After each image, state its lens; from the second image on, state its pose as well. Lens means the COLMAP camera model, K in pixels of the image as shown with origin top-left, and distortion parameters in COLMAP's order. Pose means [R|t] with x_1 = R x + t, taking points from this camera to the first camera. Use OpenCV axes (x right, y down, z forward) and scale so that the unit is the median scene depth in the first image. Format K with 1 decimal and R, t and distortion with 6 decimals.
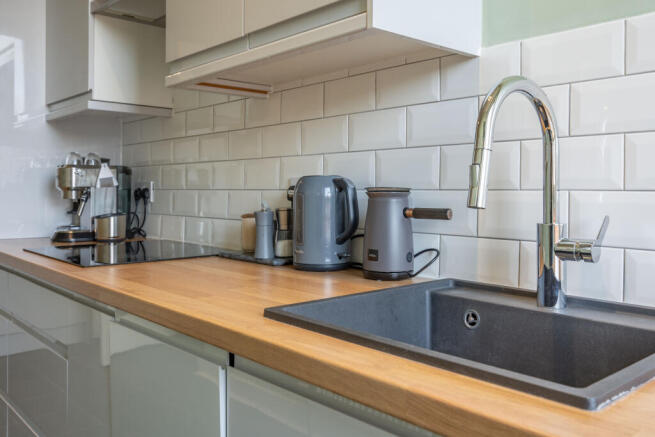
lens RADIAL K [[603.9, 0, 324.3], [0, 603.9, 209.3], [0, 0, 1]] dist [0.000878, 0.003038]
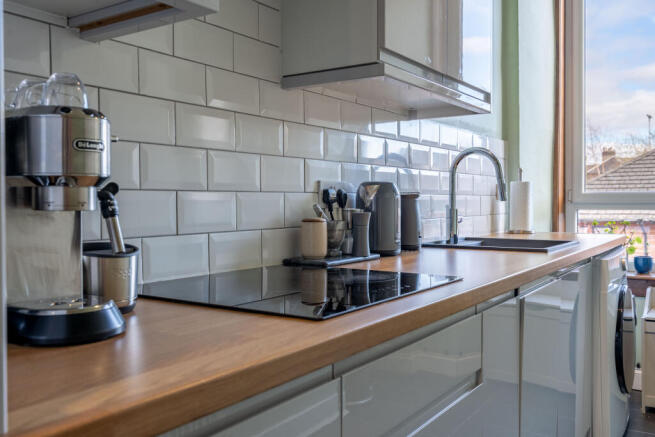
lens RADIAL K [[603.9, 0, 324.3], [0, 603.9, 209.3], [0, 0, 1]] dist [0.000878, 0.003038]
pose [[-0.262126, -0.031793, 0.964510, -0.850087], [0.018998, 0.999093, 0.038096, -0.033753], [-0.964847, 0.028309, -0.261285, 1.021688]]
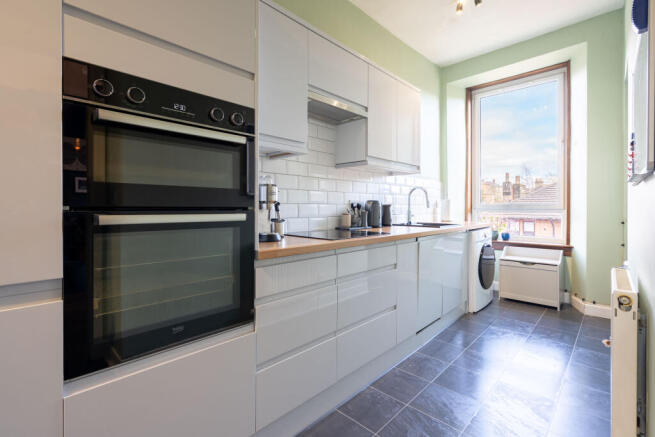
lens RADIAL K [[299.6, 0, 330.6], [0, 299.6, 215.9], [0, 0, 1]] dist [0.000010, 0.000035]
pose [[-0.089996, -0.049317, 0.994720, -1.196753], [0.016885, 0.998554, 0.051035, -0.040879], [-0.995799, 0.021389, -0.089033, 0.988062]]
